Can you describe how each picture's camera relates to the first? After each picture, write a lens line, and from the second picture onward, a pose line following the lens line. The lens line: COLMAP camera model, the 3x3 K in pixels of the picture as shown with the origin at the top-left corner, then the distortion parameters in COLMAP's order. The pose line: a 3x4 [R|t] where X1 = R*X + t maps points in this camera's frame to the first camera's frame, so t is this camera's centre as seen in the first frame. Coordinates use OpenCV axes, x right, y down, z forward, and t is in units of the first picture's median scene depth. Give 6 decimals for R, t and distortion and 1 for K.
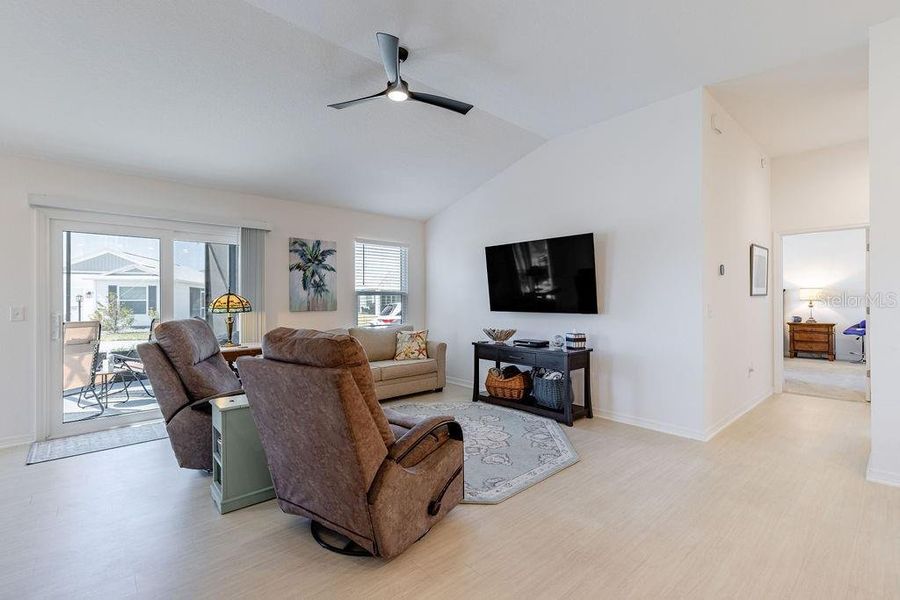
lens RADIAL K [[402.5, 0, 447.9], [0, 402.5, 299.4], [0, 0, 1]] dist [0.003698, 0.000786]
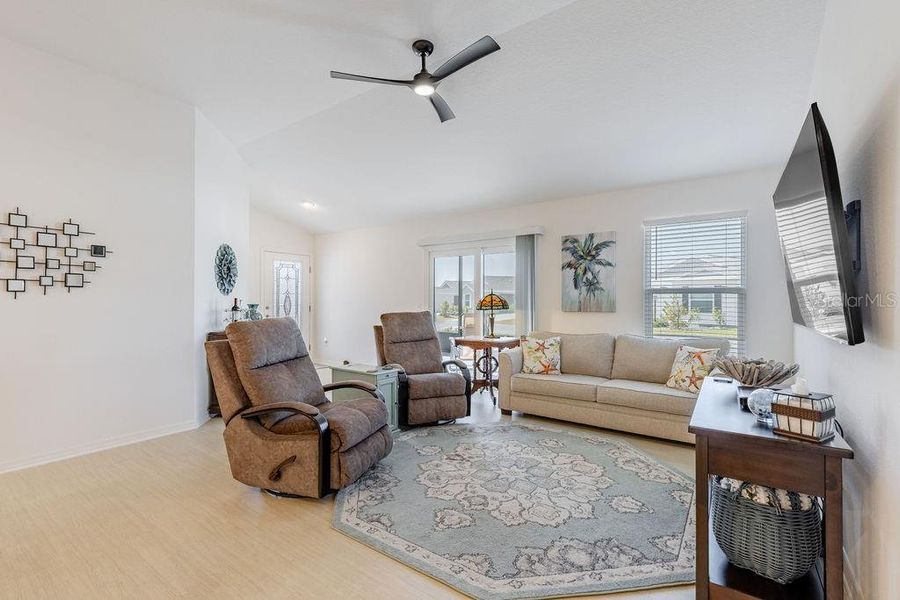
lens RADIAL K [[402.5, 0, 447.9], [0, 402.5, 299.4], [0, 0, 1]] dist [0.003698, 0.000786]
pose [[0.220188, 0.003365, -0.975452, 0.503621], [-0.001733, 0.999994, 0.003058, -0.001515], [0.975456, 0.001017, 0.220193, 0.504903]]
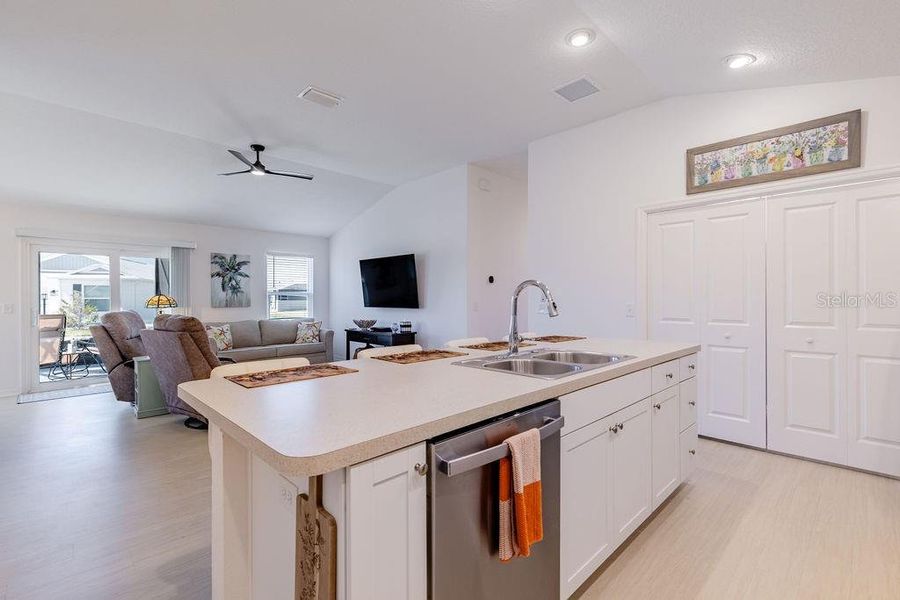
lens RADIAL K [[402.5, 0, 447.9], [0, 402.5, 299.4], [0, 0, 1]] dist [0.003698, 0.000786]
pose [[0.998840, 0.000249, 0.048142, 0.336426], [-0.000511, 0.999985, 0.005430, -0.004393], [-0.048140, -0.005448, 0.998826, -0.394291]]
